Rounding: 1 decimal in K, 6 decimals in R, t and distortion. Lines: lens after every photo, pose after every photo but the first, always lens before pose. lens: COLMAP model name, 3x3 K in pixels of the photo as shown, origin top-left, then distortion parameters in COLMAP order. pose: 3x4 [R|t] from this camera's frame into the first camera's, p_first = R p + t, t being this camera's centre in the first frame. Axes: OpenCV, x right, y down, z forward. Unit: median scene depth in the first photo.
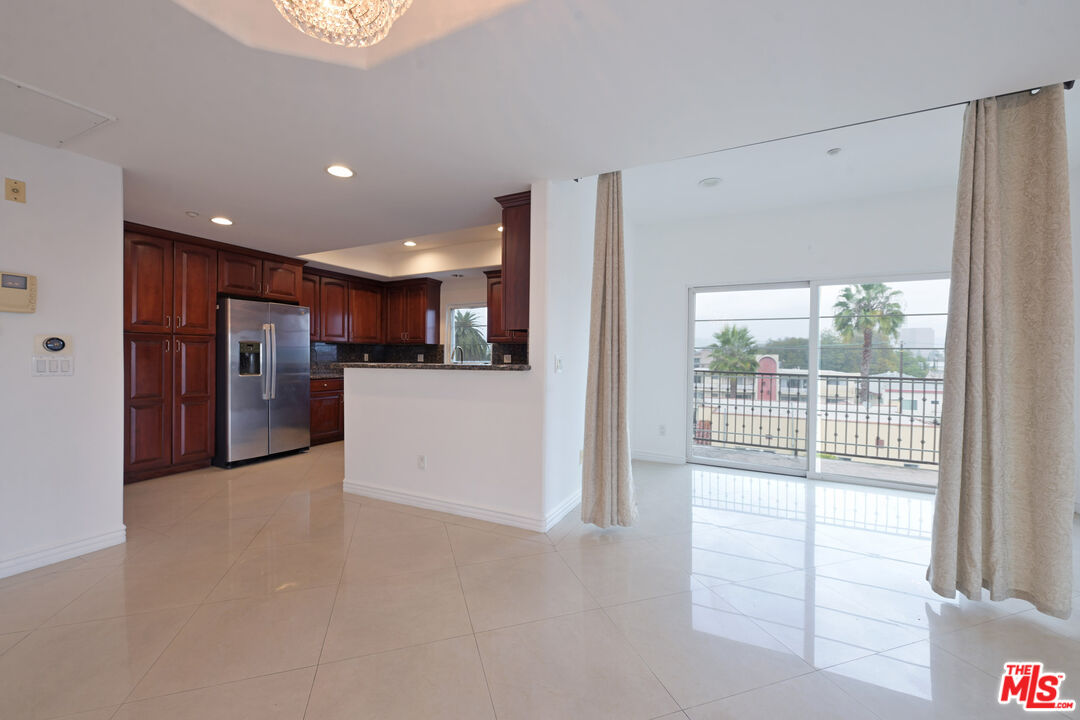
lens RADIAL K [[426.5, 0, 534.5], [0, 426.5, 360.1], [0, 0, 1]] dist [0.001540, 0.000583]
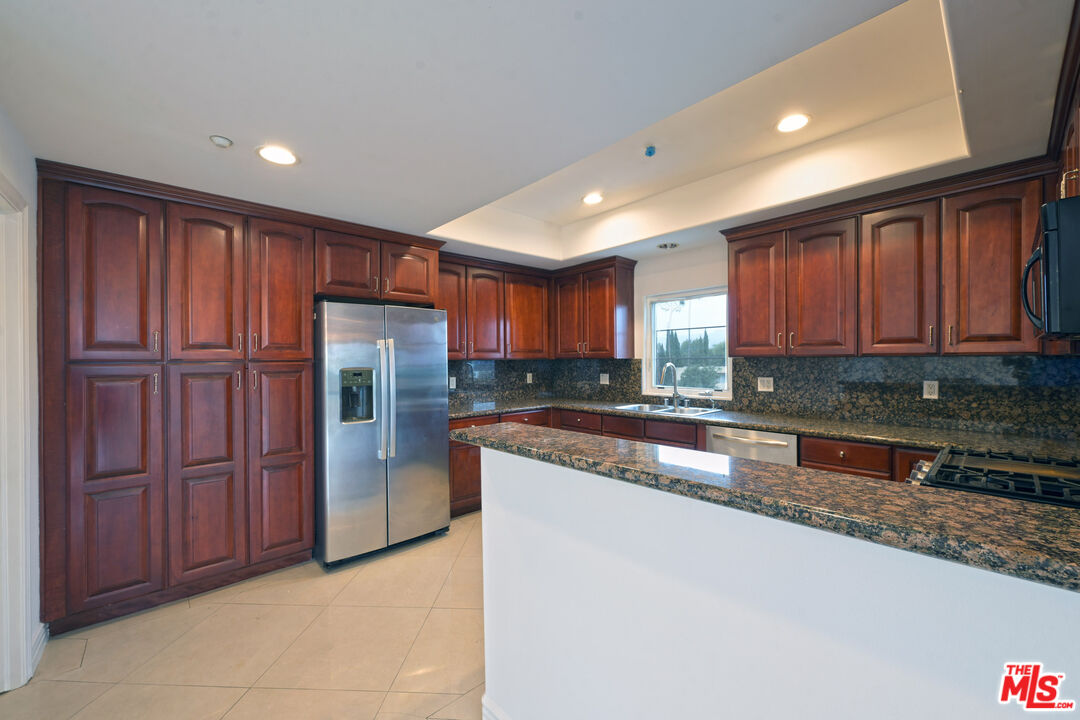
lens RADIAL K [[426.5, 0, 534.5], [0, 426.5, 360.1], [0, 0, 1]] dist [0.001540, 0.000583]
pose [[0.933978, -0.015917, -0.356975, -0.144925], [0.014067, 0.999871, -0.007778, -0.034647], [0.357053, 0.002243, 0.934081, 0.371409]]
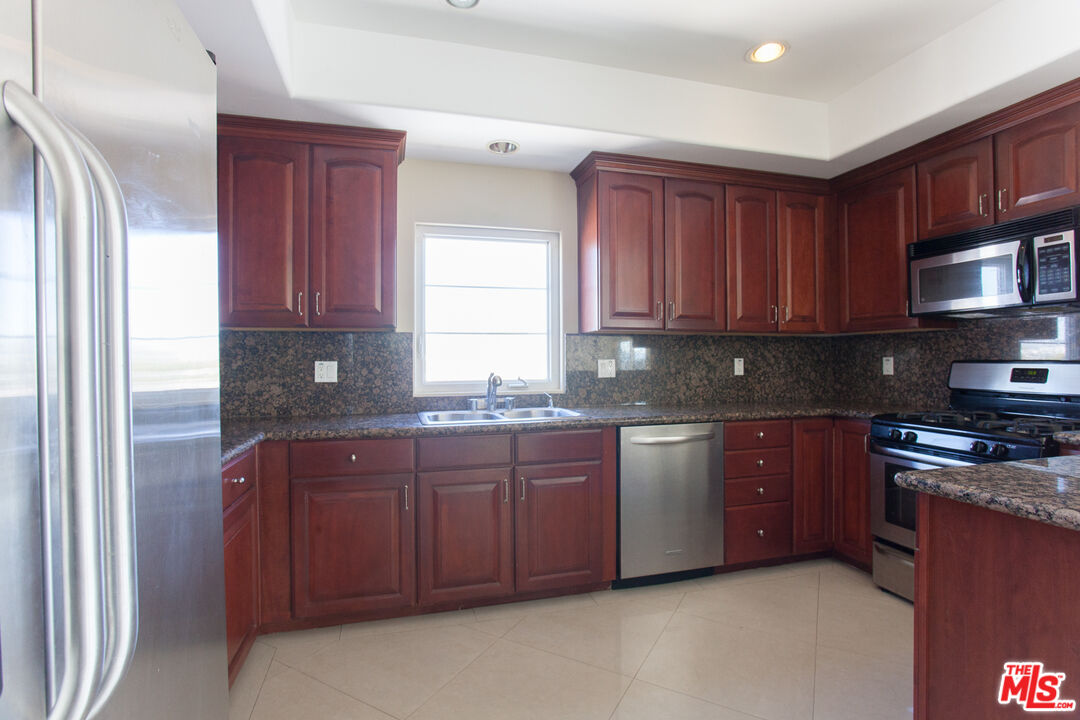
lens RADIAL K [[522.3, 0, 533.6], [0, 522.3, 356.0], [0, 0, 1]] dist [-0.045868, 0.019246]
pose [[0.731914, -0.006514, 0.681366, -0.474399], [0.014579, 0.999875, -0.006101, -0.013664], [-0.681241, 0.014399, 0.731917, 0.660078]]
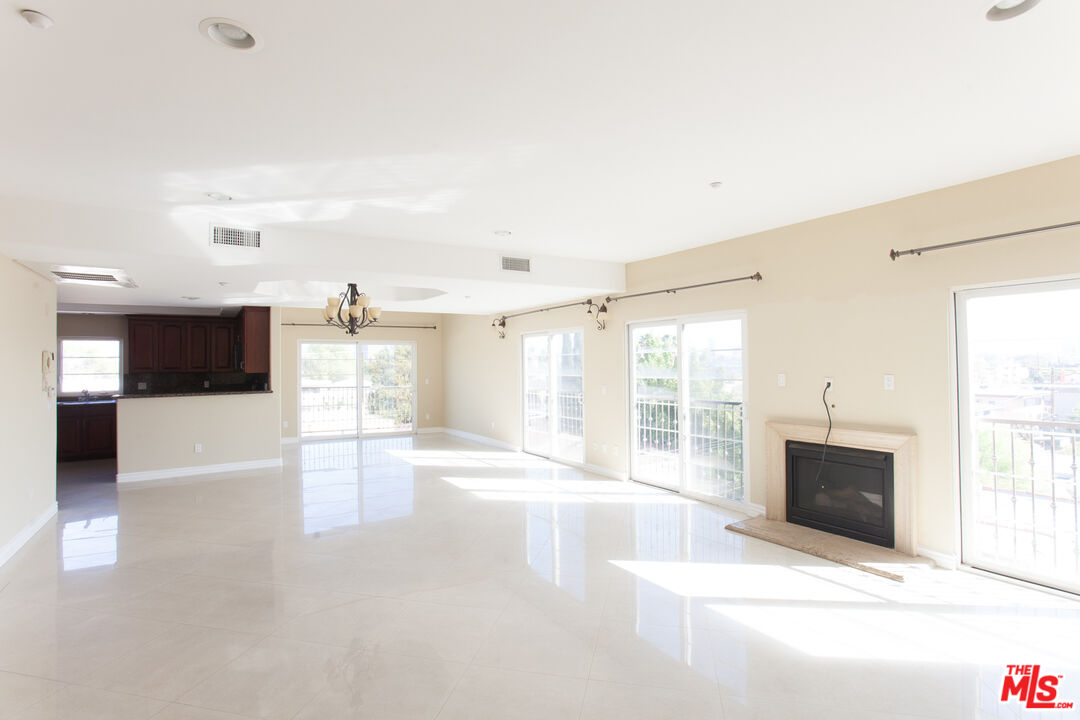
lens RADIAL K [[522.3, 0, 533.6], [0, 522.3, 356.0], [0, 0, 1]] dist [-0.045868, 0.019246]
pose [[0.501217, 0.000825, 0.865321, -0.759439], [0.019227, 0.999742, -0.012090, -0.048688], [-0.865108, 0.022698, 0.501072, -0.687984]]
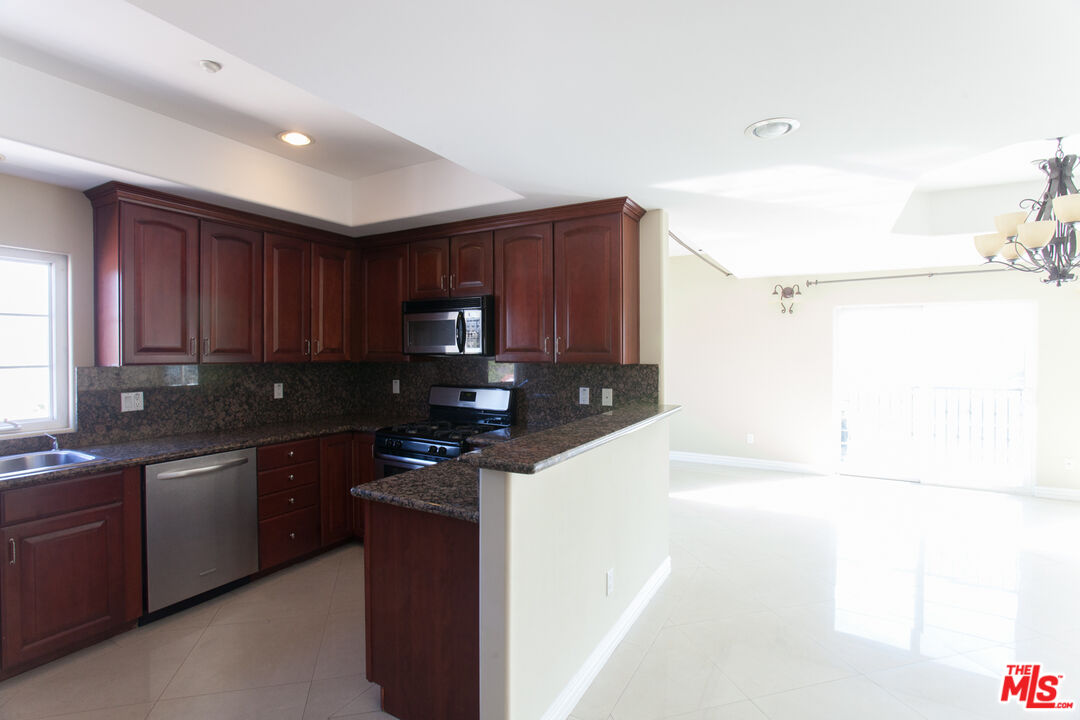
lens RADIAL K [[522.3, 0, 533.6], [0, 522.3, 356.0], [0, 0, 1]] dist [-0.045868, 0.019246]
pose [[0.042861, -0.017721, 0.998924, -0.543429], [0.006623, 0.999826, 0.017453, -0.053755], [-0.999059, 0.005868, 0.042971, 0.581985]]
